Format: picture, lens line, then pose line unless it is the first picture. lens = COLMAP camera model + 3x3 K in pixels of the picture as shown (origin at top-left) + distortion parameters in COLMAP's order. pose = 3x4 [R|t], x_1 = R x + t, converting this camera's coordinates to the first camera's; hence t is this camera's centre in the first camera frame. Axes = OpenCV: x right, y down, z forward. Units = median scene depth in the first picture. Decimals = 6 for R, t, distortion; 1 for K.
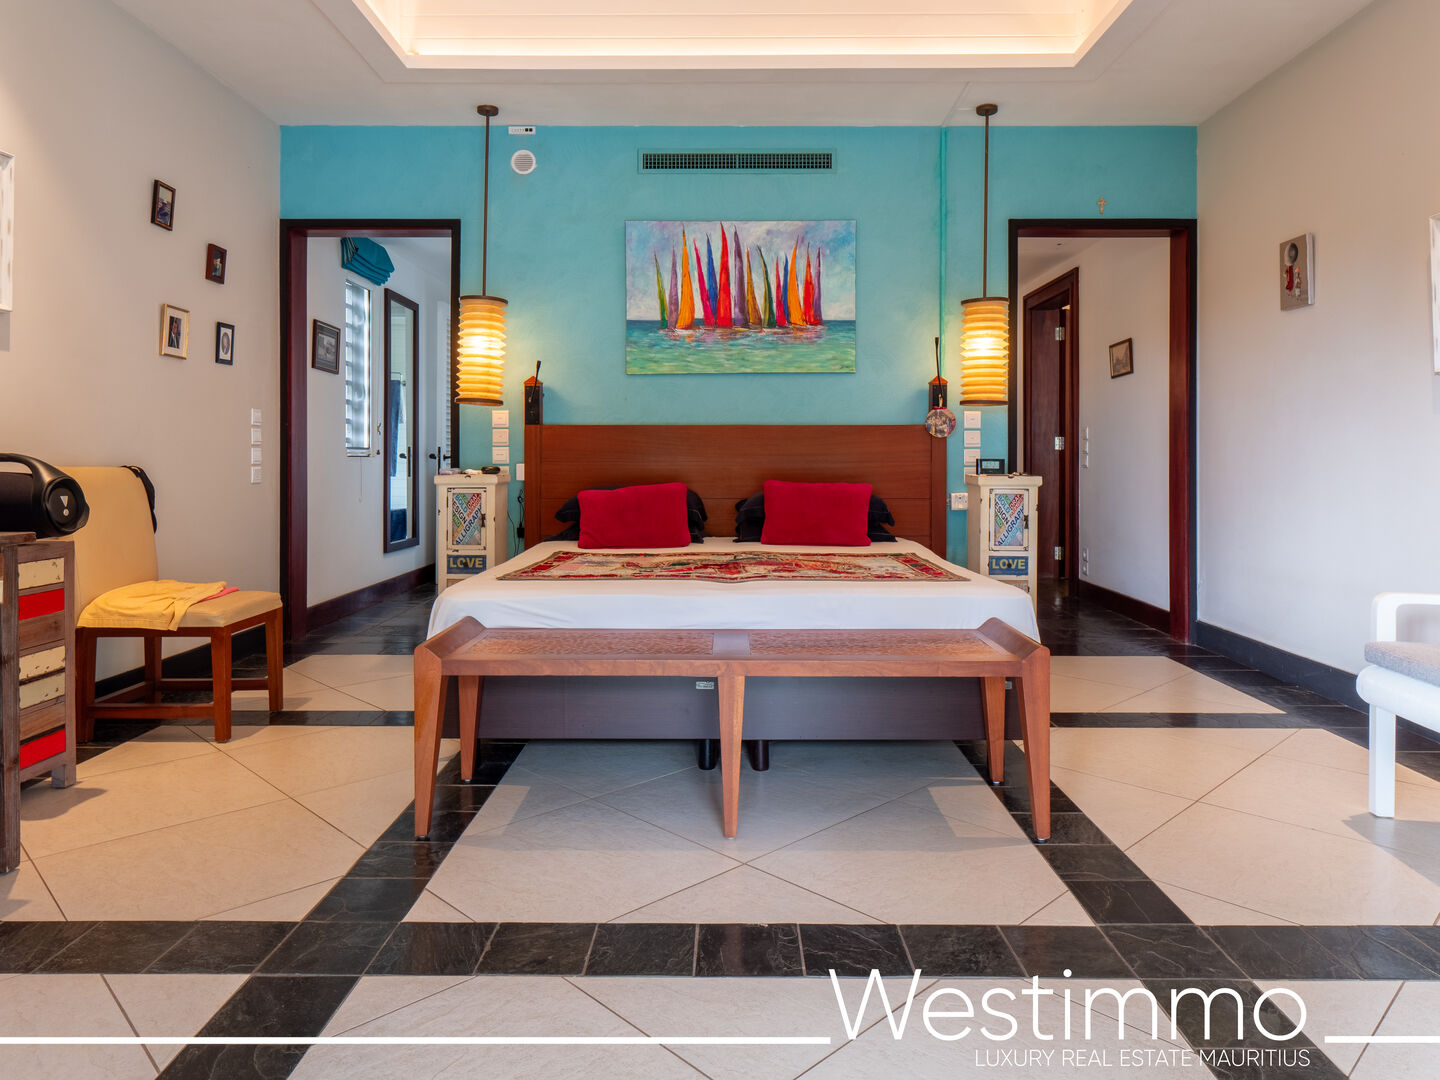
lens RADIAL K [[1006.4, 0, 714.4], [0, 1006.4, 531.3], [0, 0, 1]] dist [-0.012292, 0.020078]
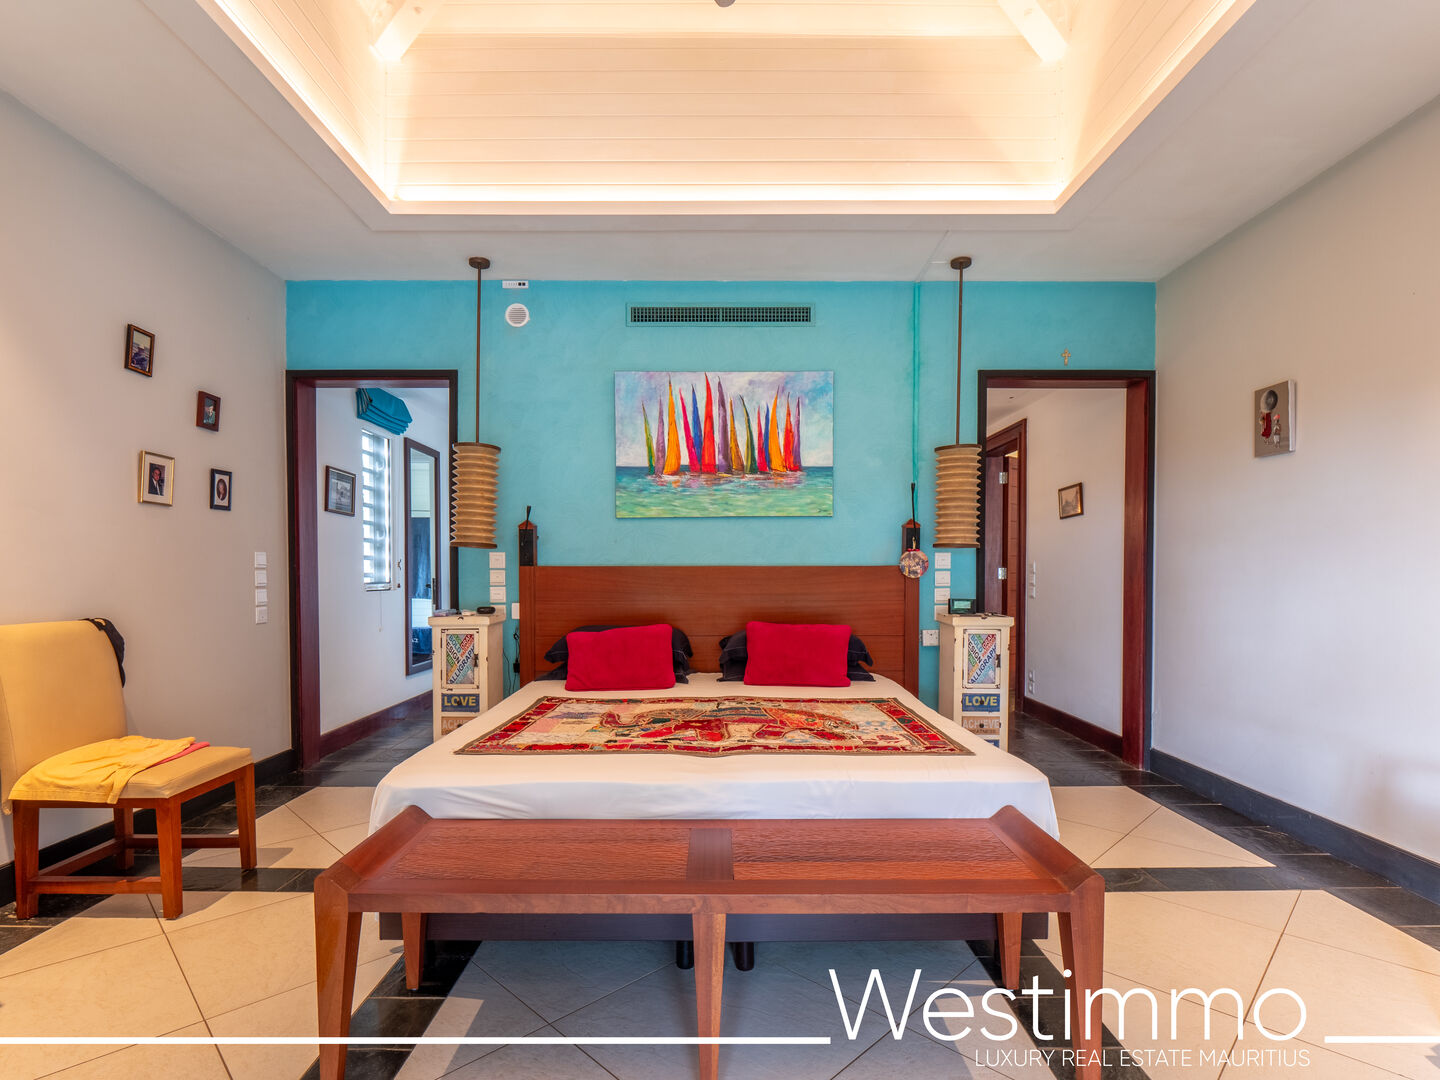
lens RADIAL K [[704.7, 0, 715.3], [0, 704.7, 628.1], [0, 0, 1]] dist [-0.005445, -0.004433]
pose [[0.999963, -0.002223, 0.008345, 0.010721], [0.002058, 0.999805, 0.019654, -0.057815], [-0.008387, -0.019636, 0.999772, 0.272529]]
